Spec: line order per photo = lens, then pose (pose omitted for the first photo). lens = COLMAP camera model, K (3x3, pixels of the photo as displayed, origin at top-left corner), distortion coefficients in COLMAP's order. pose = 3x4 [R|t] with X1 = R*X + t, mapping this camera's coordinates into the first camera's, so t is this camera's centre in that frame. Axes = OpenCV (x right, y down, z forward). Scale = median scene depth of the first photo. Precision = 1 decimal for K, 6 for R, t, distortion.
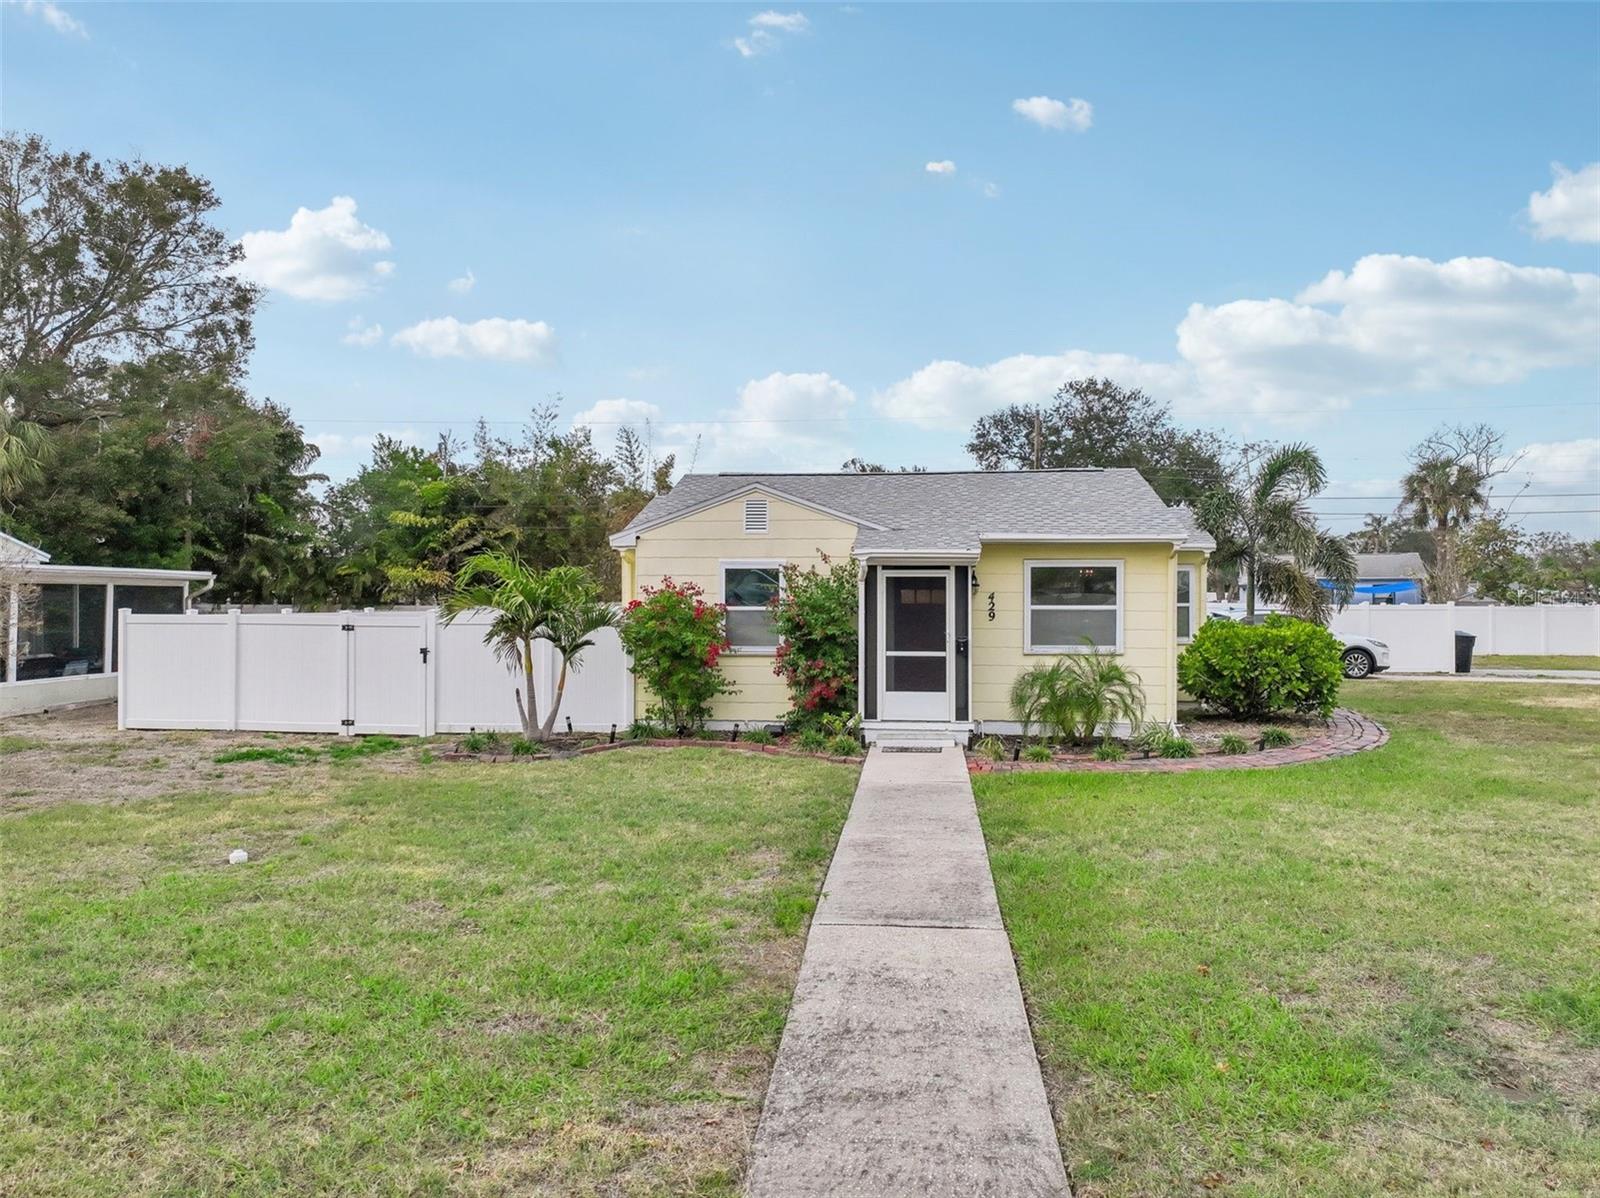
lens RADIAL K [[1170.5, 0, 795.4], [0, 1170.5, 594.0], [0, 0, 1]] dist [-0.009223, 0.009770]
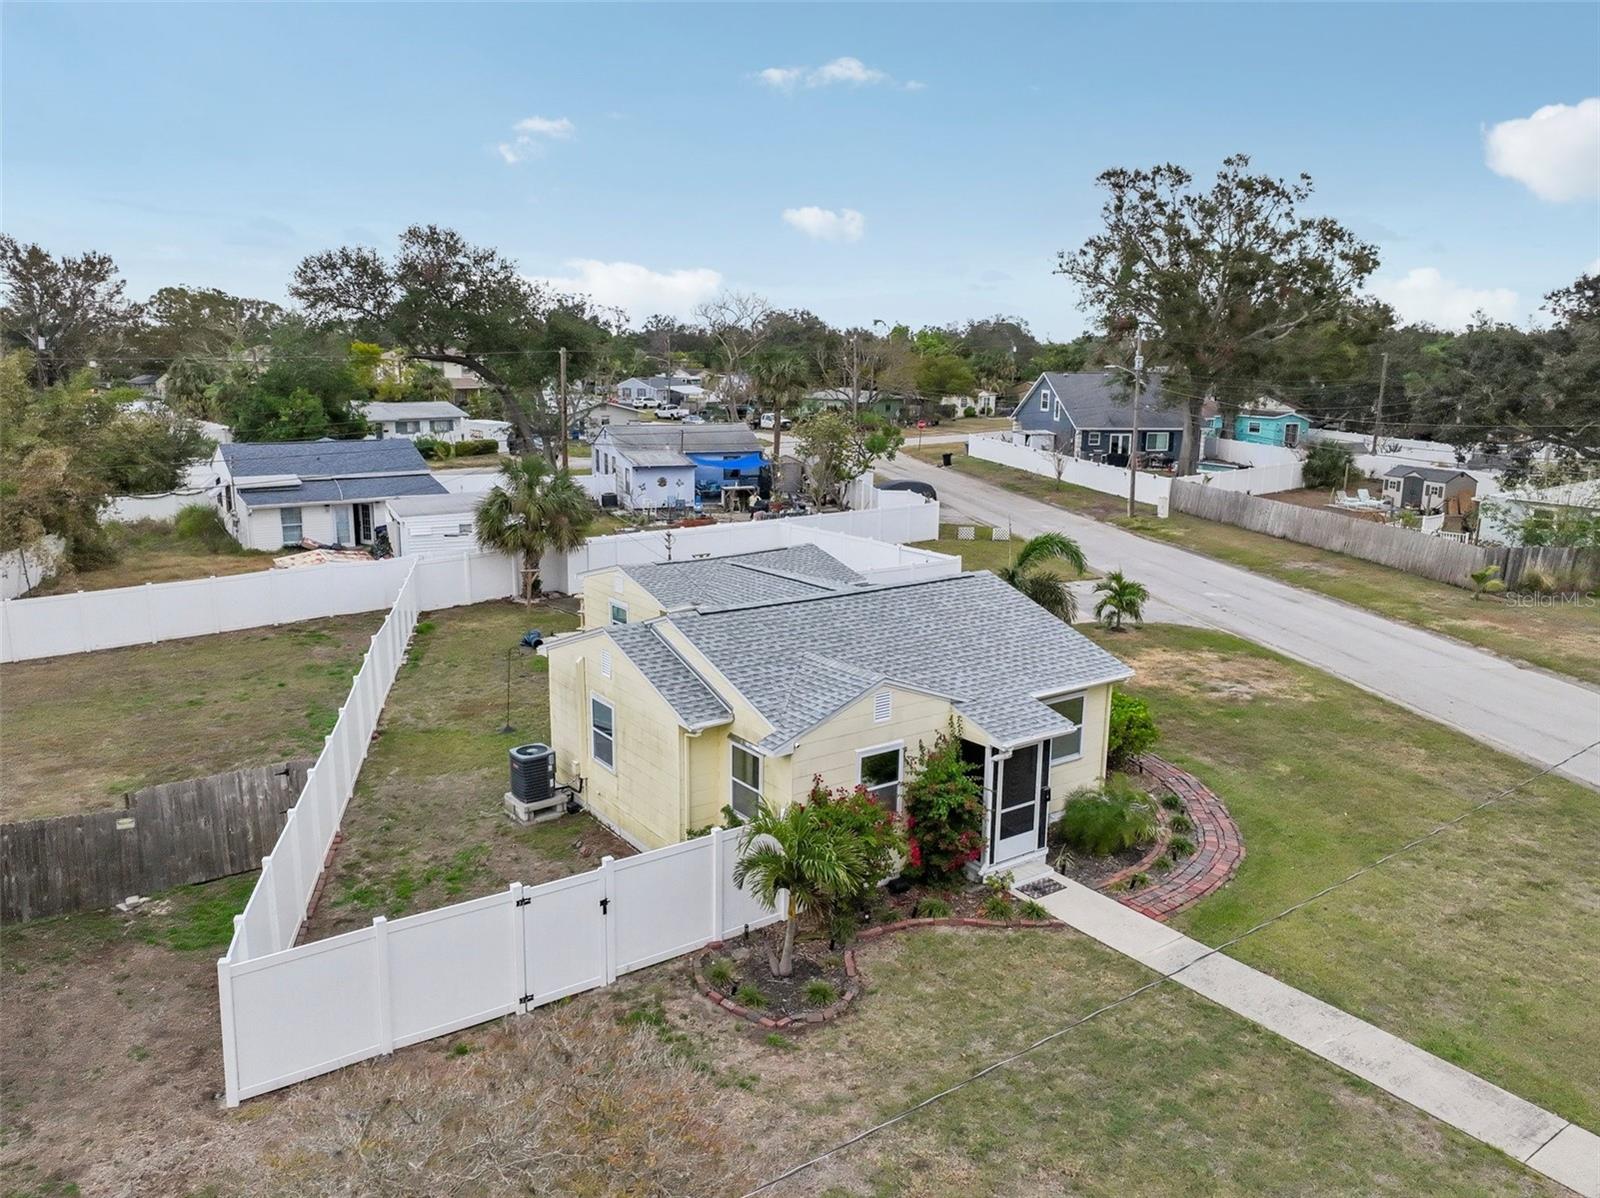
lens RADIAL K [[1170.5, 0, 808.1], [0, 1170.5, 615.0], [0, 0, 1]] dist [-0.009223, 0.009770]
pose [[0.741062, -0.138222, 0.657055, -0.826569], [-0.014376, 0.975091, 0.221339, -0.407337], [-0.671282, -0.173472, 0.720616, 0.274584]]
